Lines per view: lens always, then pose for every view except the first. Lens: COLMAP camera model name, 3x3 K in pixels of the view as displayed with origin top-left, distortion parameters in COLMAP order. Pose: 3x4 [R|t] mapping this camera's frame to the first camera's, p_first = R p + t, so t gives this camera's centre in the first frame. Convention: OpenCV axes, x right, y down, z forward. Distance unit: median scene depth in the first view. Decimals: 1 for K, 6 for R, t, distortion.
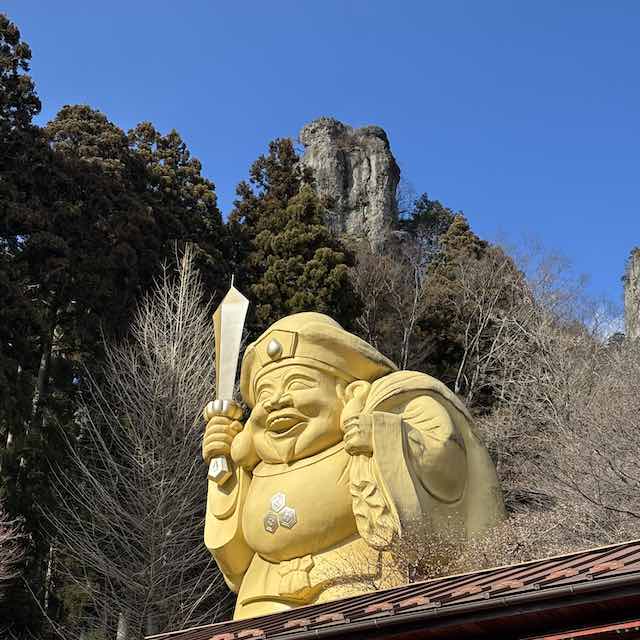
lens RADIAL K [[1256.5, 0, 320.0], [0, 1256.5, 320.0], [0, 0, 1]] dist [0.243396, 0.052481]
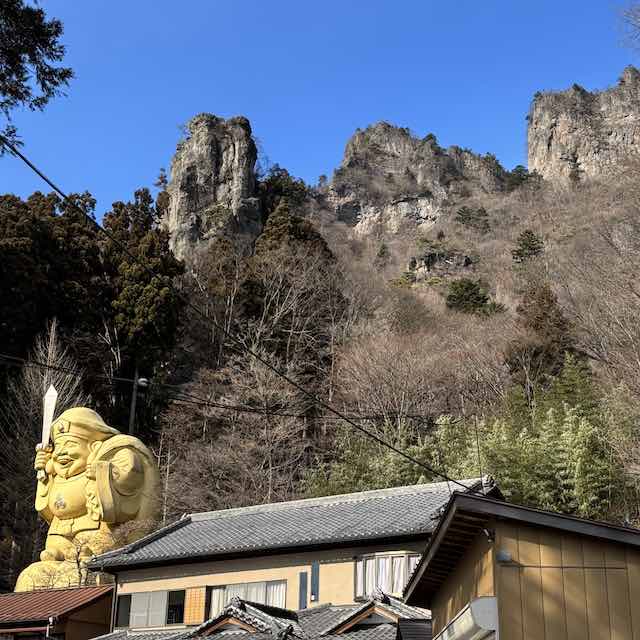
lens RADIAL K [[1085.7, 0, 320.0], [0, 1085.7, 320.0], [0, 0, 1]] dist [0.141726, 0.028856]
pose [[0.999905, -0.009648, 0.009839, 0.423339], [0.007698, 0.983288, 0.181894, -0.536622], [-0.011430, -0.181801, 0.983269, -0.952499]]
